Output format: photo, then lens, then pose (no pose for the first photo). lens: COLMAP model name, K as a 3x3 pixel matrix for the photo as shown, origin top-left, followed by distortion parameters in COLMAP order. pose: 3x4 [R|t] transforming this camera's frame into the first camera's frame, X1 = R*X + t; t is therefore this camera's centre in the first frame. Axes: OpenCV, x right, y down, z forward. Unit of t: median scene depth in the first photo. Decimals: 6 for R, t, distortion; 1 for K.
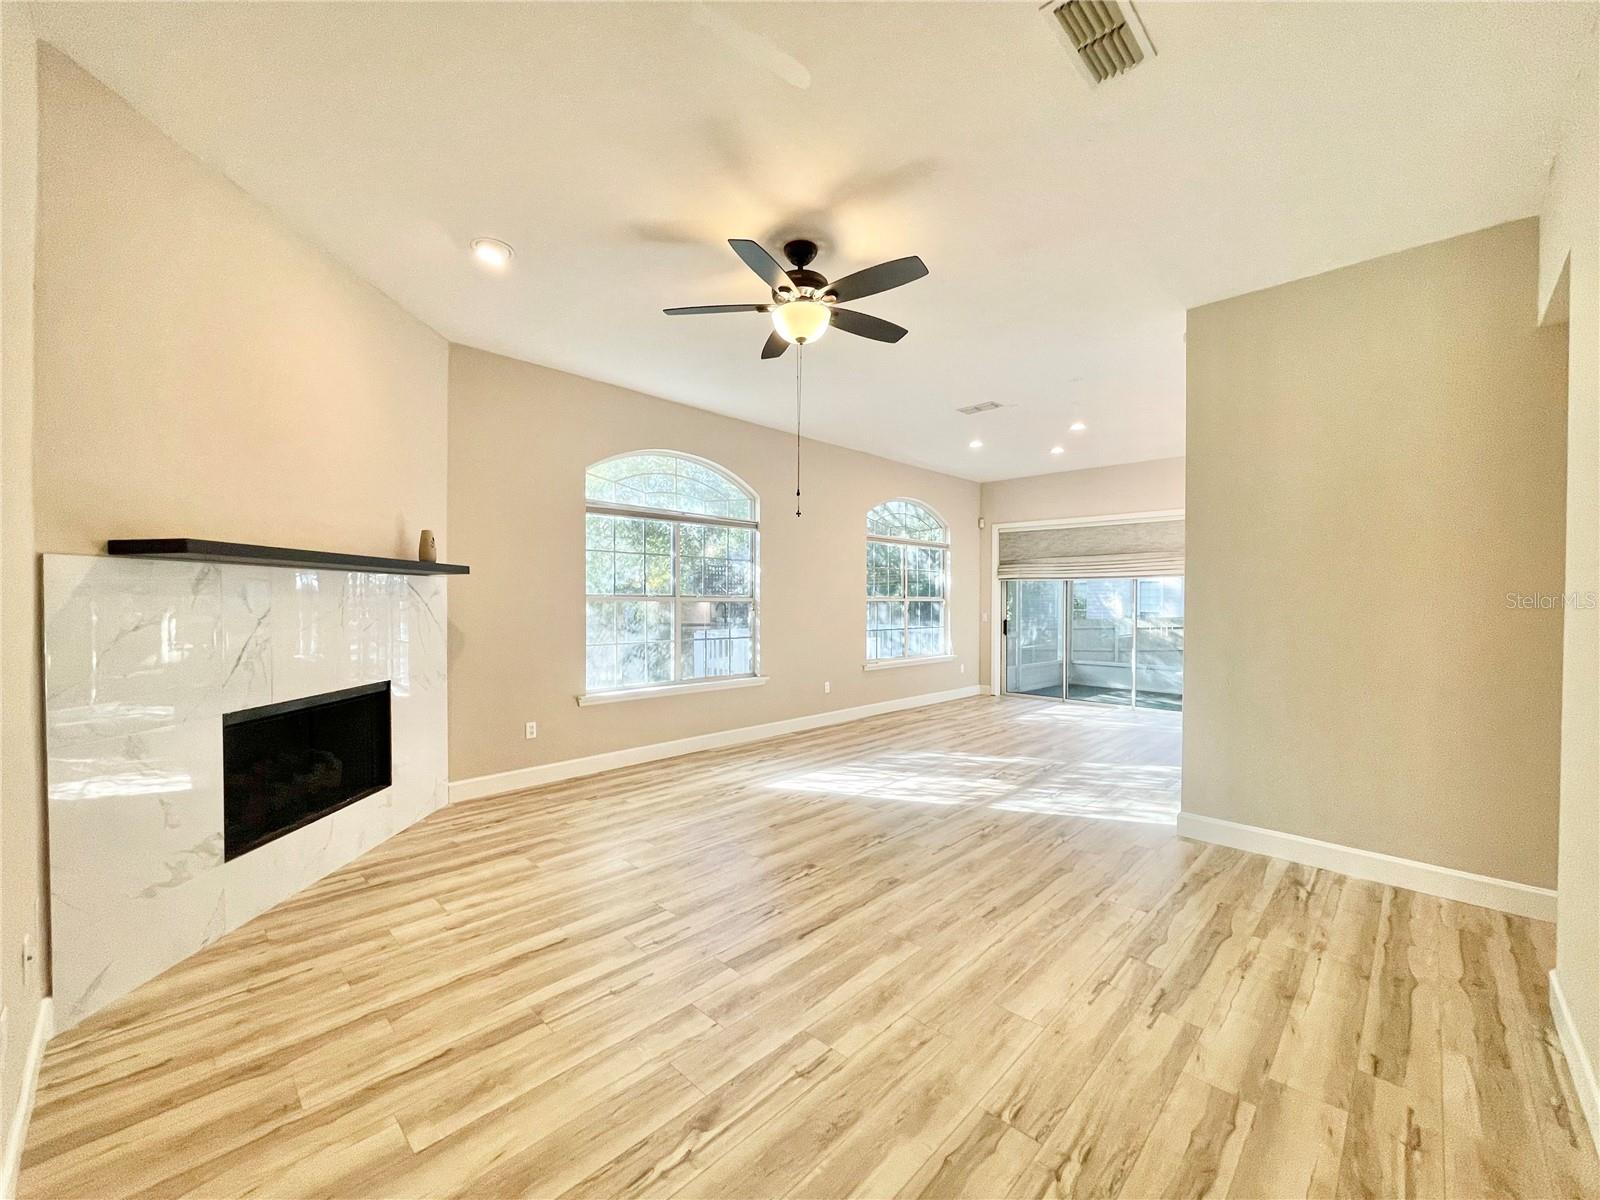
lens RADIAL K [[646.8, 0, 791.5], [0, 646.8, 610.1], [0, 0, 1]] dist [-0.002777, 0.001857]
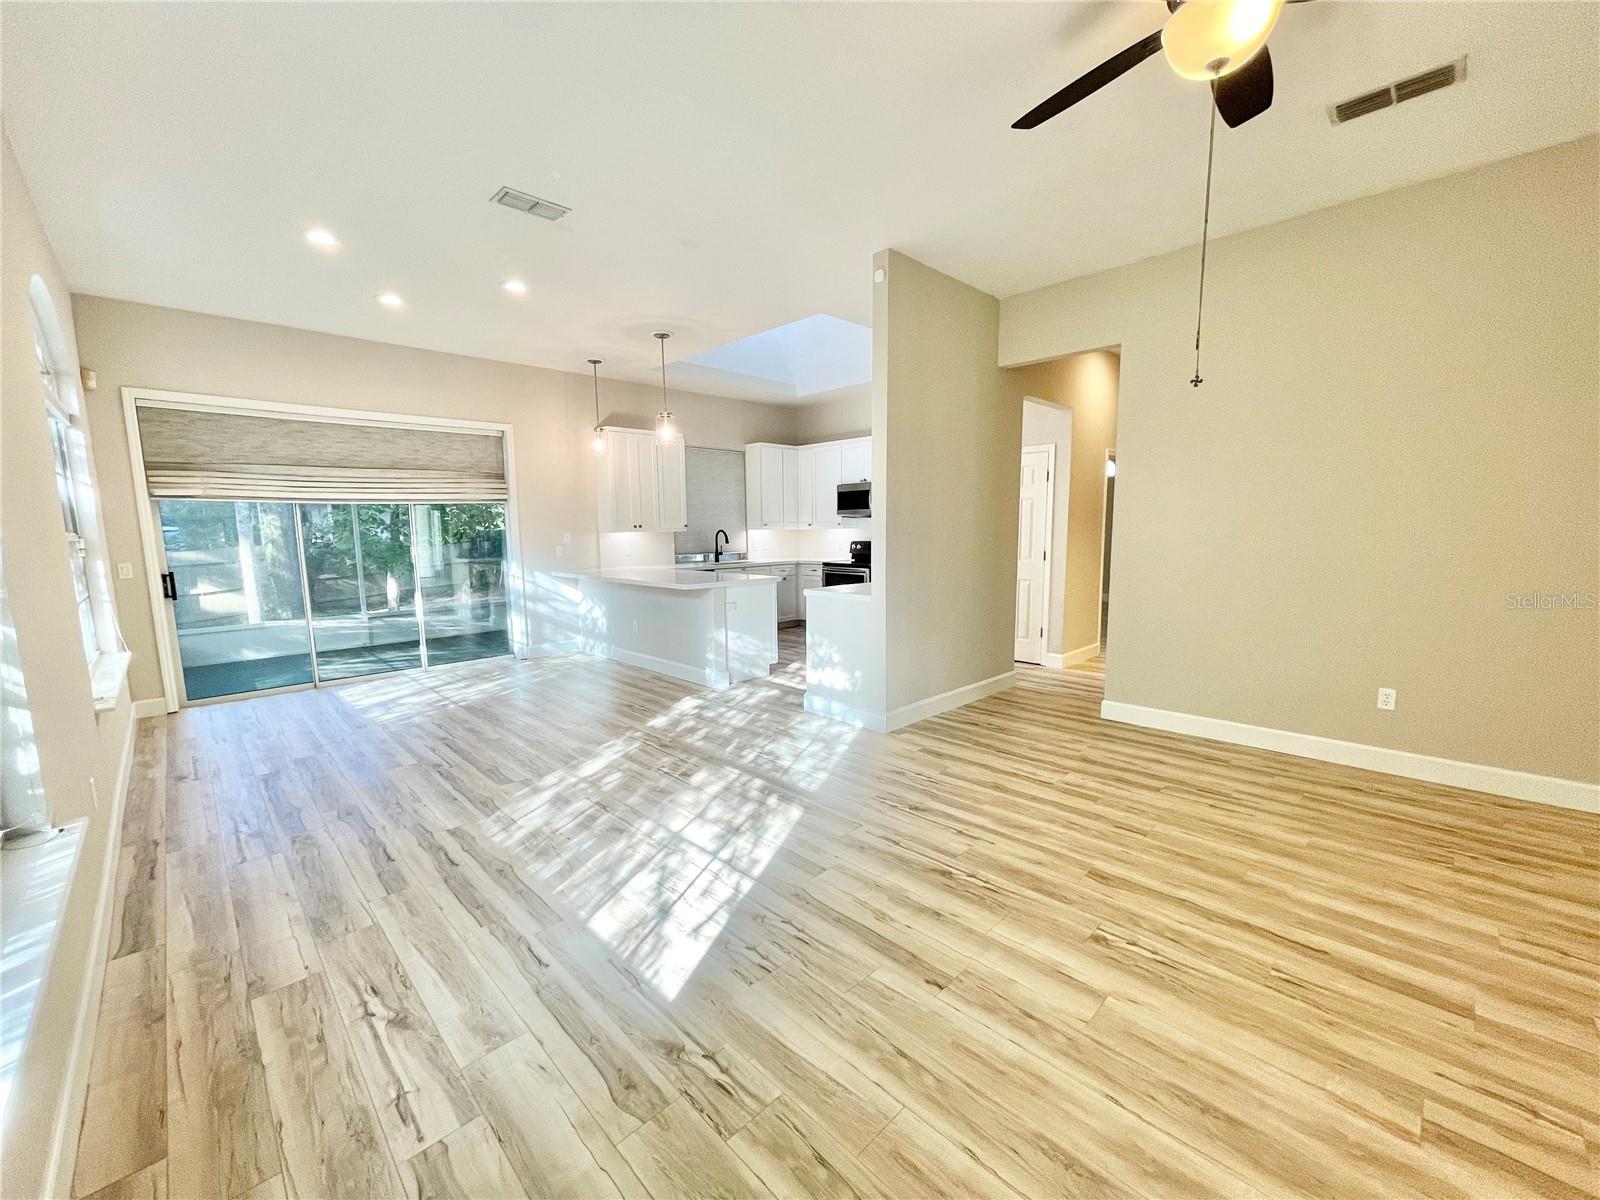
lens RADIAL K [[646.8, 0, 802.1], [0, 646.8, 603.4], [0, 0, 1]] dist [-0.002777, 0.001857]
pose [[0.014217, -0.126153, 0.991909, -0.608102], [0.029357, 0.991634, 0.125697, -0.032190], [-0.999468, 0.027333, 0.017801, 1.344606]]
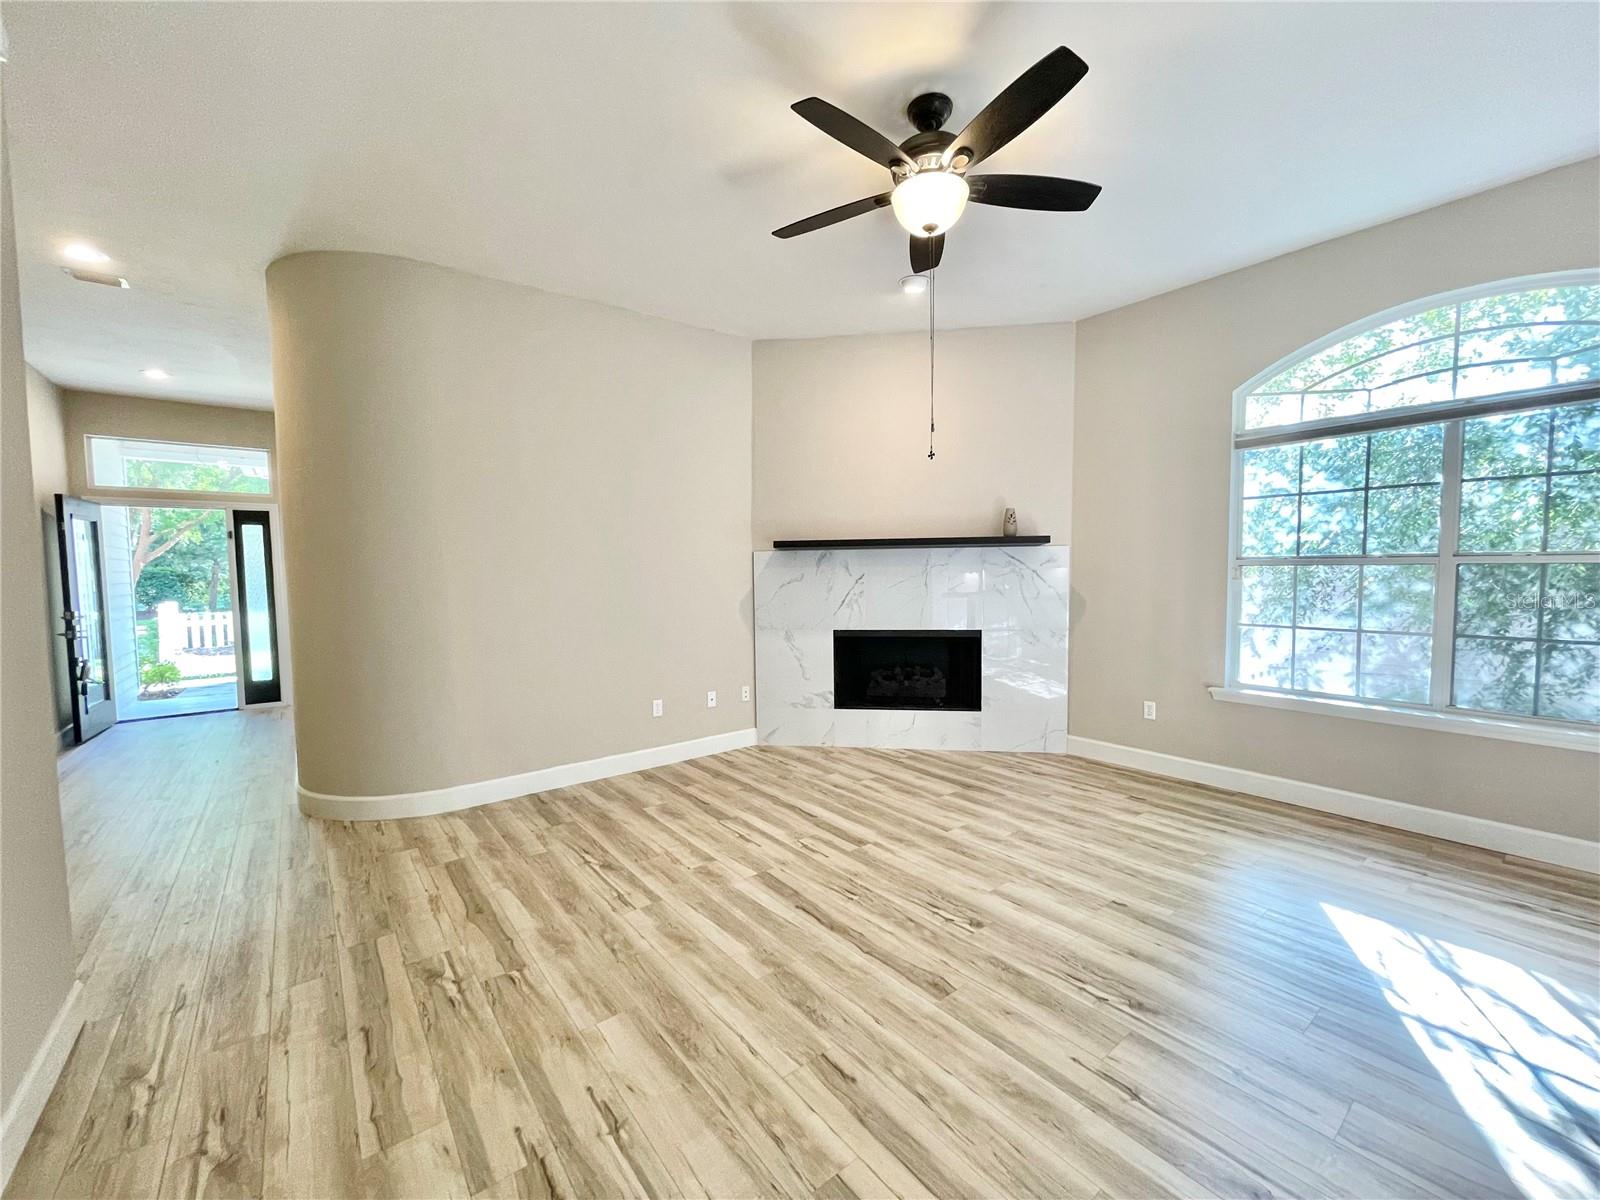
lens RADIAL K [[646.8, 0, 800.5], [0, 646.8, 610.2], [0, 0, 1]] dist [-0.002777, 0.001857]
pose [[-0.127488, 0.060193, -0.990012, 0.809006], [-0.006094, 0.998090, 0.061469, -0.009060], [0.991821, 0.013869, -0.126878, 0.934387]]
